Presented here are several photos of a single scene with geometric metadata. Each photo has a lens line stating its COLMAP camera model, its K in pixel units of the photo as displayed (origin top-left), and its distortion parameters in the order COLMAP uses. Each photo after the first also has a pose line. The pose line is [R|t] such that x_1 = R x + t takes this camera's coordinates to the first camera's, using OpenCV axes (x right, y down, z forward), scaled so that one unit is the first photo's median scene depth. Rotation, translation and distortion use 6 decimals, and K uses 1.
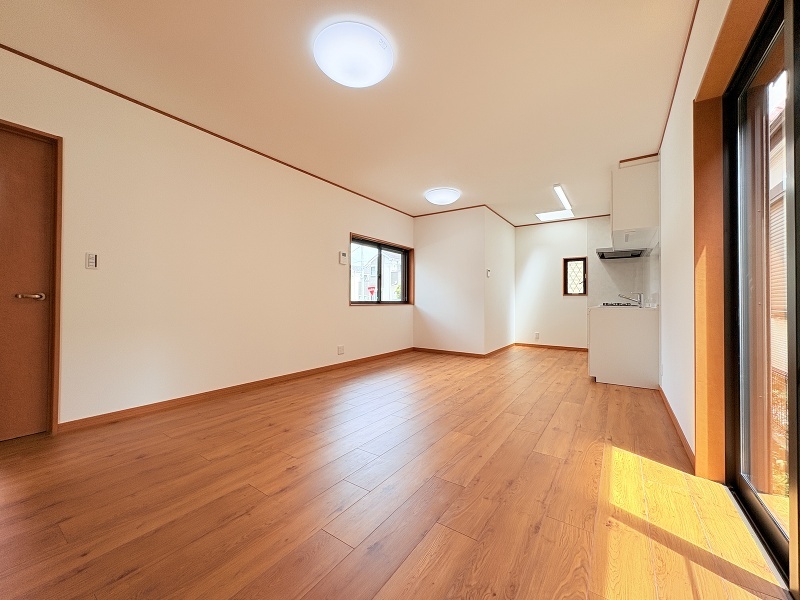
lens RADIAL K [[319.2, 0, 398.0], [0, 319.2, 298.9], [0, 0, 1]] dist [0.000386, -0.000180]
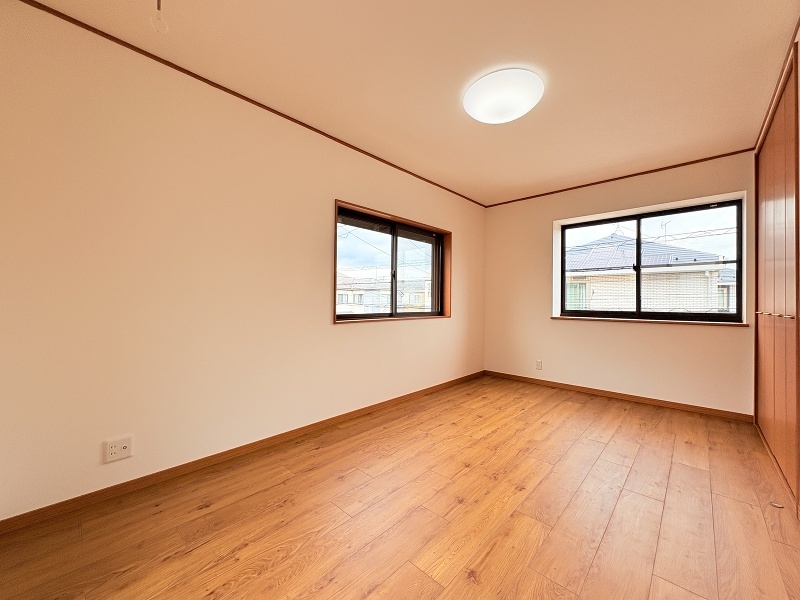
lens RADIAL K [[319.2, 0, 401.5], [0, 319.2, 297.8], [0, 0, 1]] dist [0.000386, -0.000180]
pose [[0.989901, 0.001186, -0.141754, 0.051790], [-0.003140, 0.999903, -0.013561, -0.016349], [0.141724, 0.013870, 0.989809, 0.399976]]
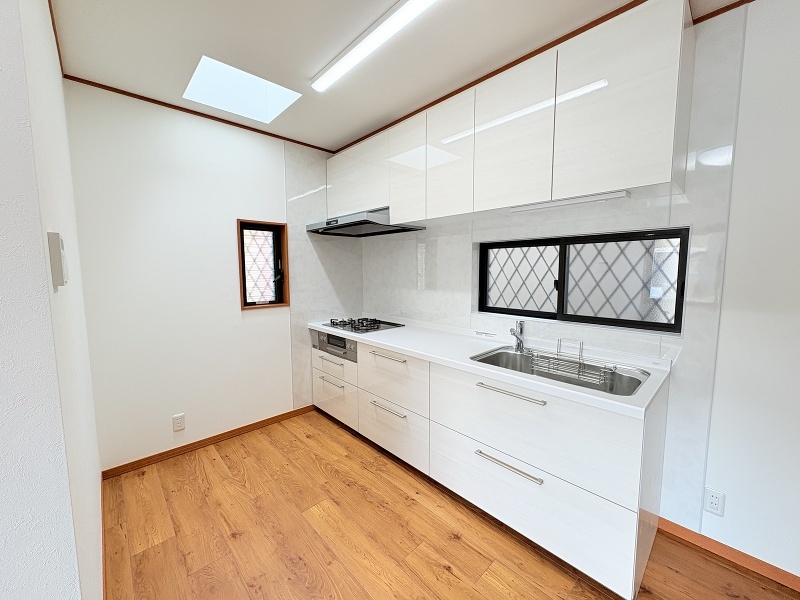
lens RADIAL K [[319.2, 0, 401.2], [0, 319.2, 299.2], [0, 0, 1]] dist [0.000386, -0.000180]
pose [[0.205991, -0.098860, 0.973547, 0.184132], [-0.001461, 0.994852, 0.101333, -0.084867], [-0.978553, -0.022296, 0.204786, 0.877579]]
